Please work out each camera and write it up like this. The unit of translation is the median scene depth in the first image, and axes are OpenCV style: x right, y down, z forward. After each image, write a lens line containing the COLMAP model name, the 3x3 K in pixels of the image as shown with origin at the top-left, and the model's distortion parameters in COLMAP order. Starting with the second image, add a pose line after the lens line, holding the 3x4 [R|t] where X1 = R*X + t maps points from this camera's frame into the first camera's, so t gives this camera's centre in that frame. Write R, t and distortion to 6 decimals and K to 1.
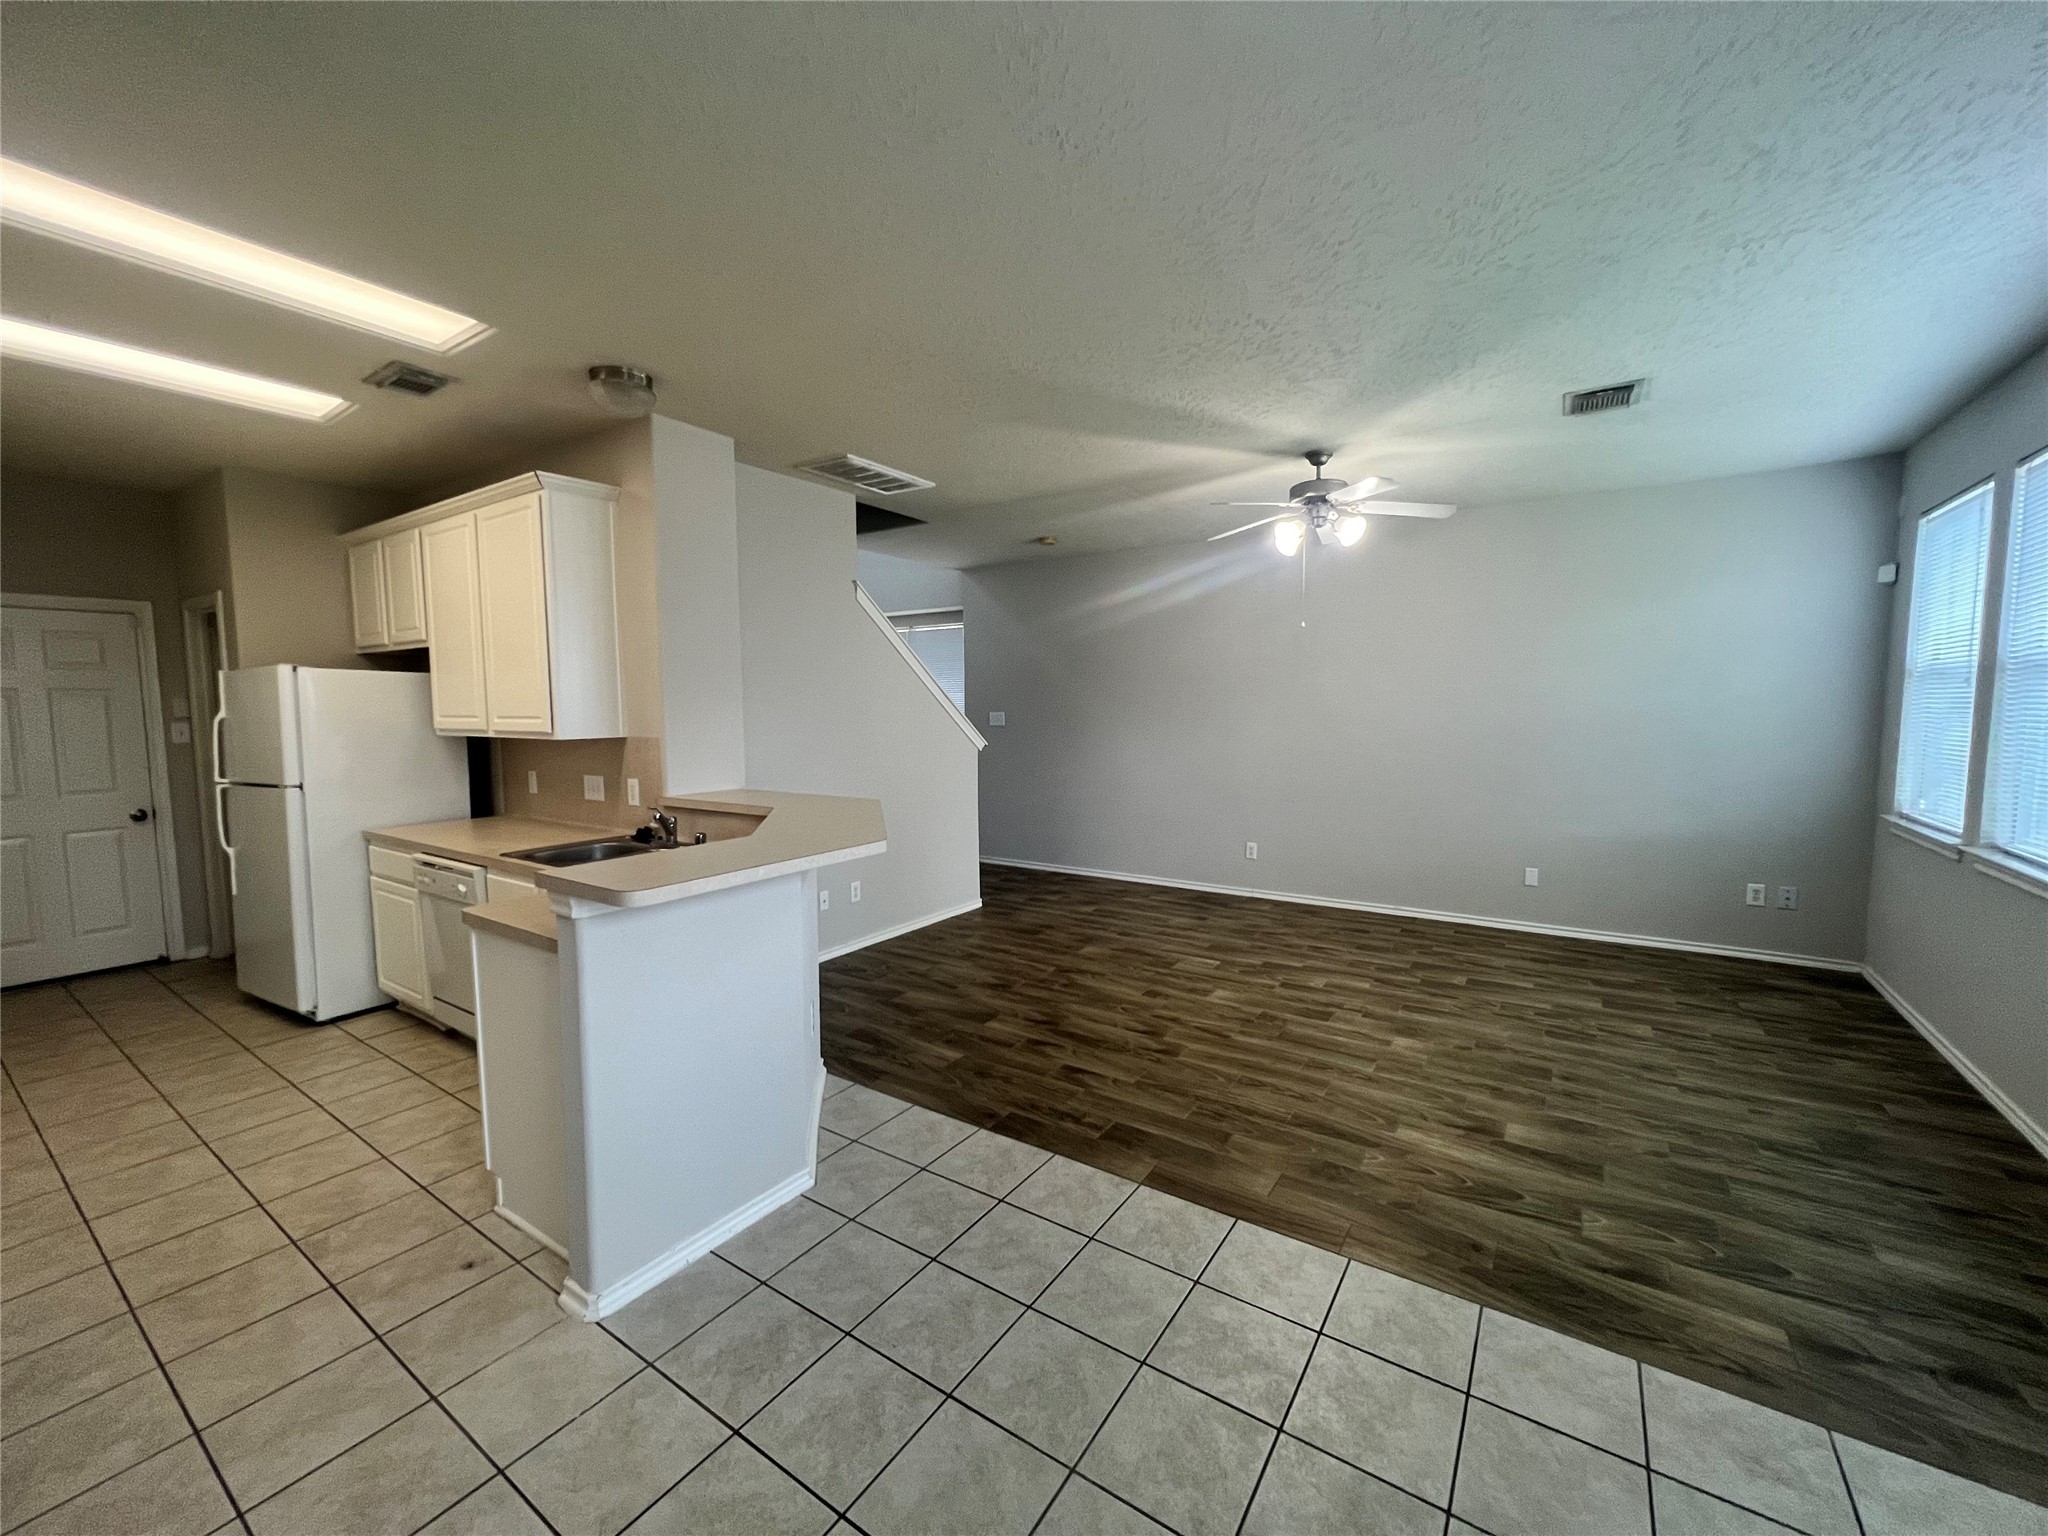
lens RADIAL K [[817.9, 0, 1027.4], [0, 817.9, 767.6], [0, 0, 1]] dist [-0.002753, 0.001599]
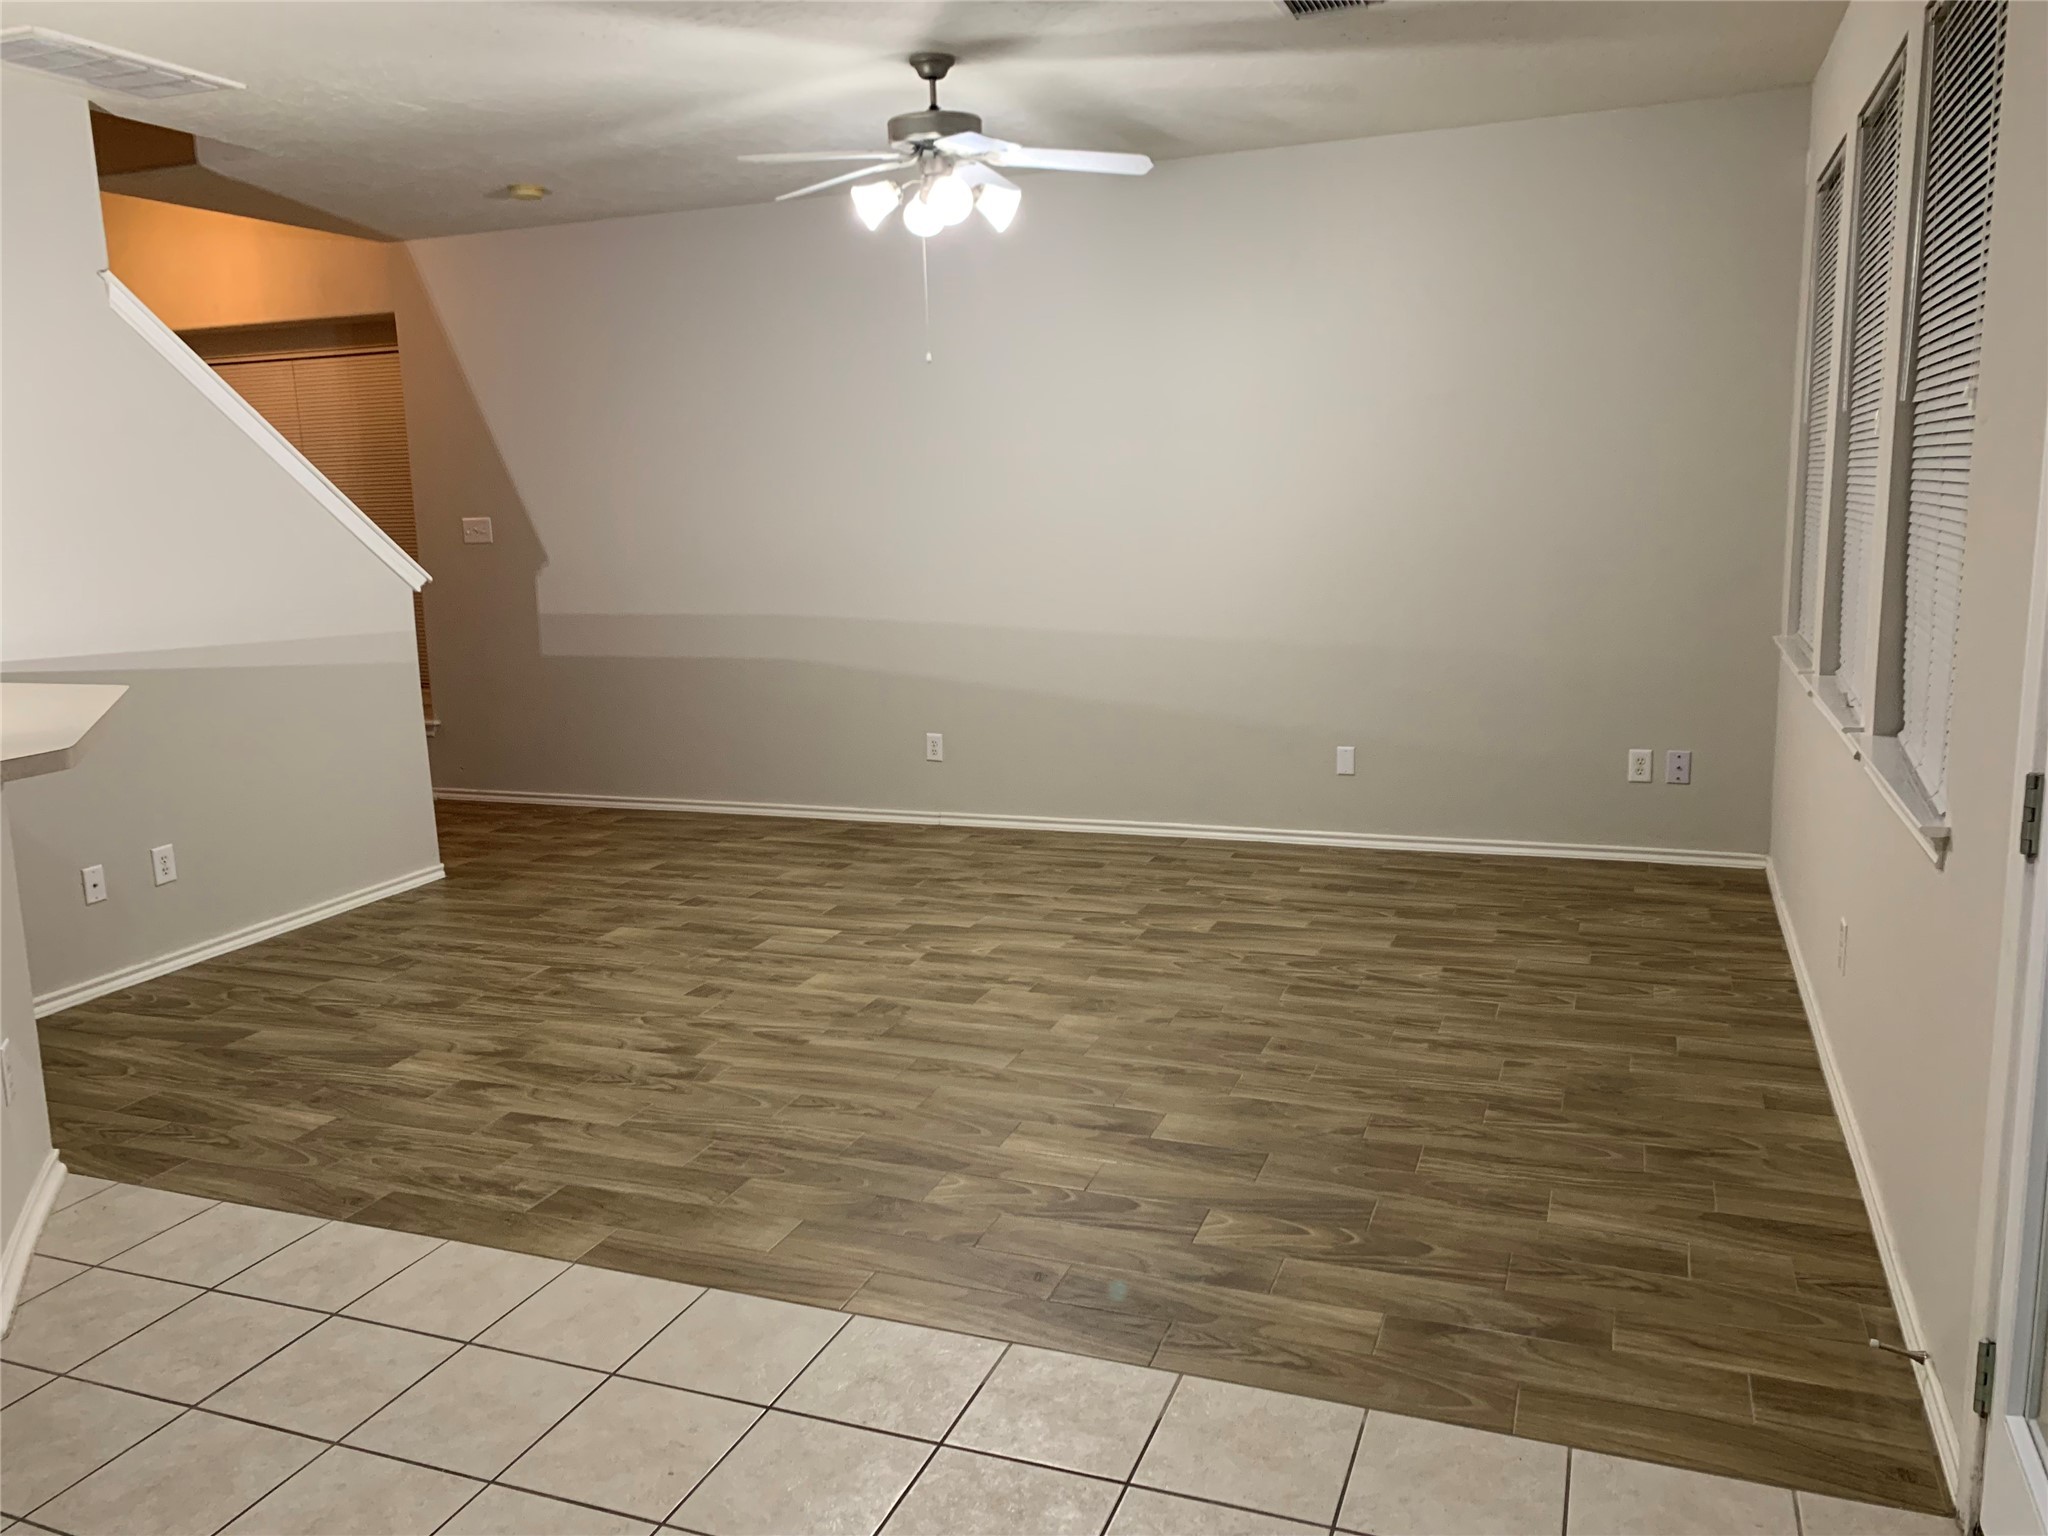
lens RADIAL K [[1554.1, 0, 1018.9], [0, 1554.1, 761.7], [0, 0, 1]] dist [0.123511, -0.251327]
pose [[0.975371, -0.061036, 0.211958, 0.160183], [0.040956, 0.994356, 0.097873, 0.009596], [-0.216736, -0.086782, 0.972365, -0.158036]]
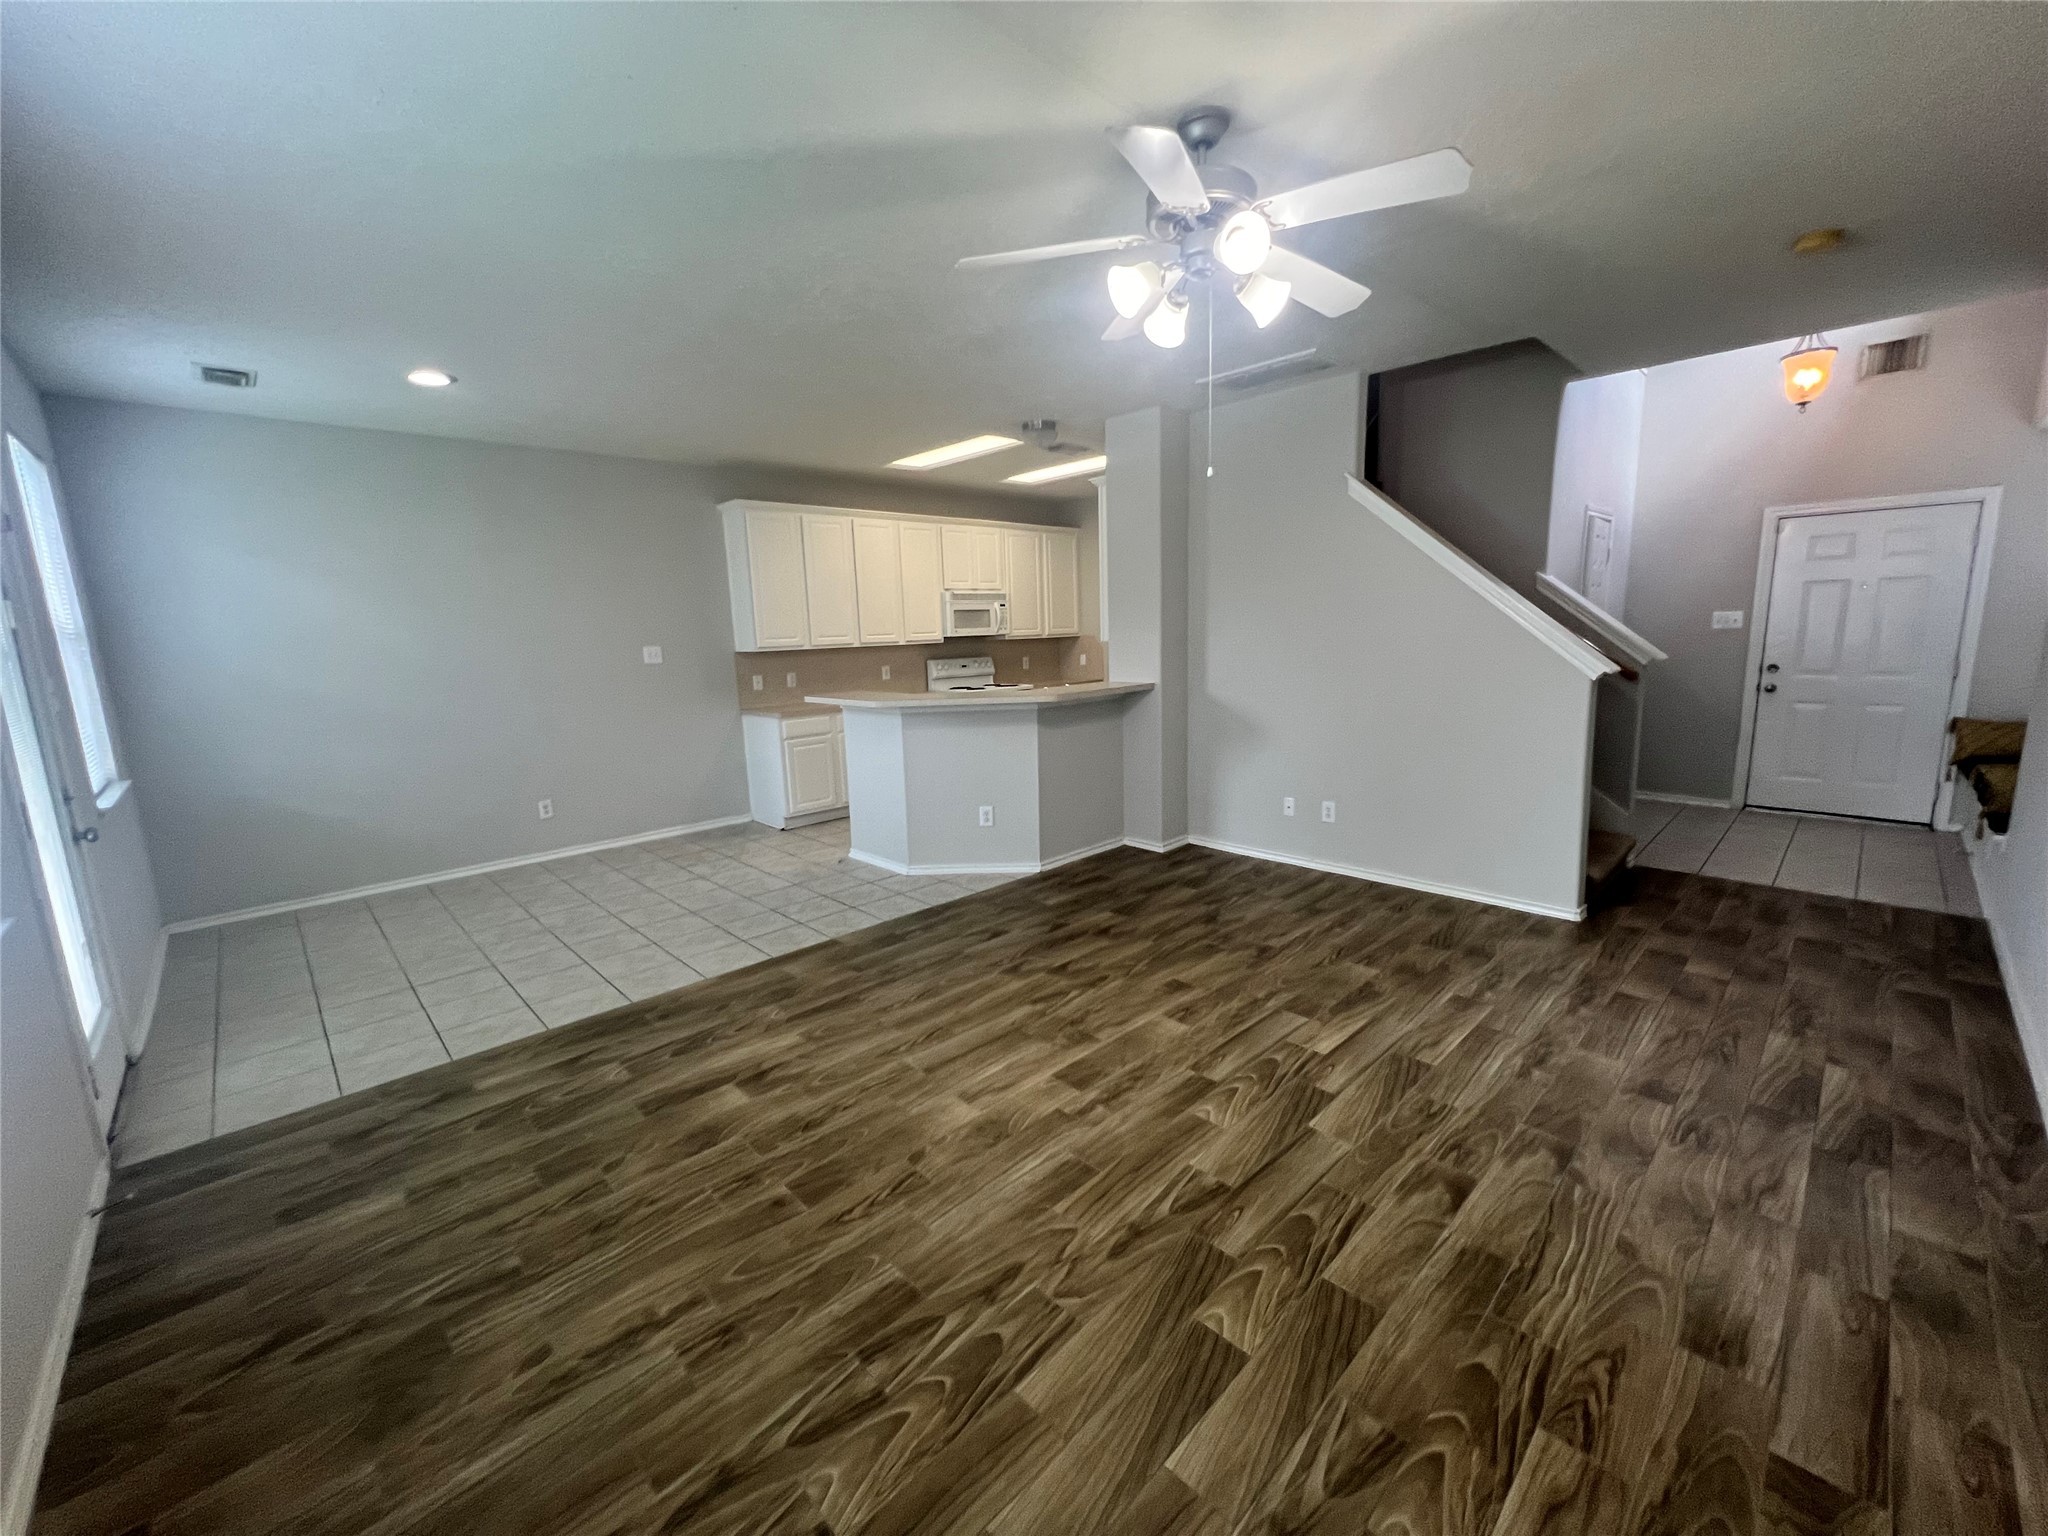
lens RADIAL K [[817.9, 0, 1027.4], [0, 817.9, 767.6], [0, 0, 1]] dist [-0.002753, 0.001599]
pose [[-0.208850, 0.181165, -0.961021, 1.012066], [-0.042867, 0.980051, 0.194068, -0.089938], [0.977008, 0.081727, -0.196918, 1.103099]]
